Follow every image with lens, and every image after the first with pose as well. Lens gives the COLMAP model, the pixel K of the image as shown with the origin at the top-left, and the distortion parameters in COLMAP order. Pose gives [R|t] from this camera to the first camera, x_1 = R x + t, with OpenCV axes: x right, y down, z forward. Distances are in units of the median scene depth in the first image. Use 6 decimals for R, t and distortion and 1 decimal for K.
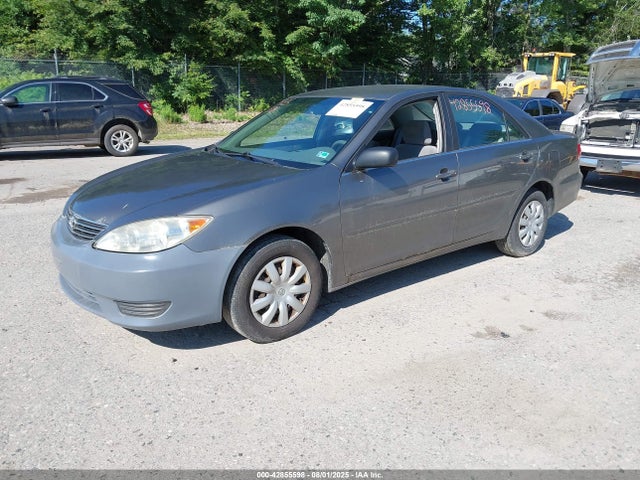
lens RADIAL K [[518.2, 0, 320.0], [0, 518.2, 240.0], [0, 0, 1]] dist [0.003320, 0.002717]
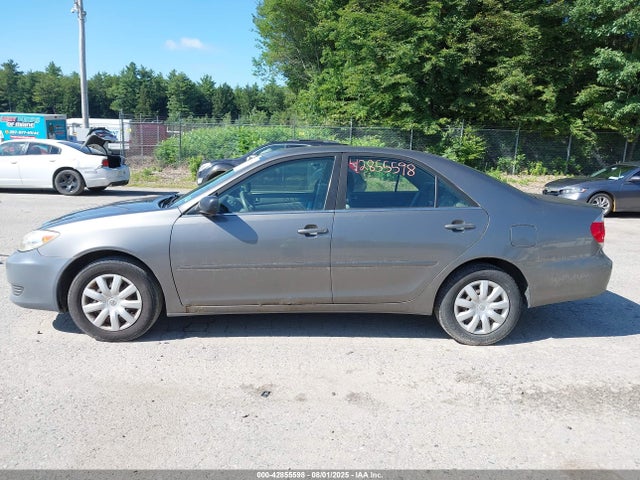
lens RADIAL K [[518.2, 0, 320.0], [0, 518.2, 240.0], [0, 0, 1]] dist [0.003320, 0.002717]
pose [[0.805559, 0.111688, -0.581894, 0.152286], [-0.178122, 0.982295, -0.058046, -0.009551], [0.565109, 0.150408, 0.811190, 0.036467]]
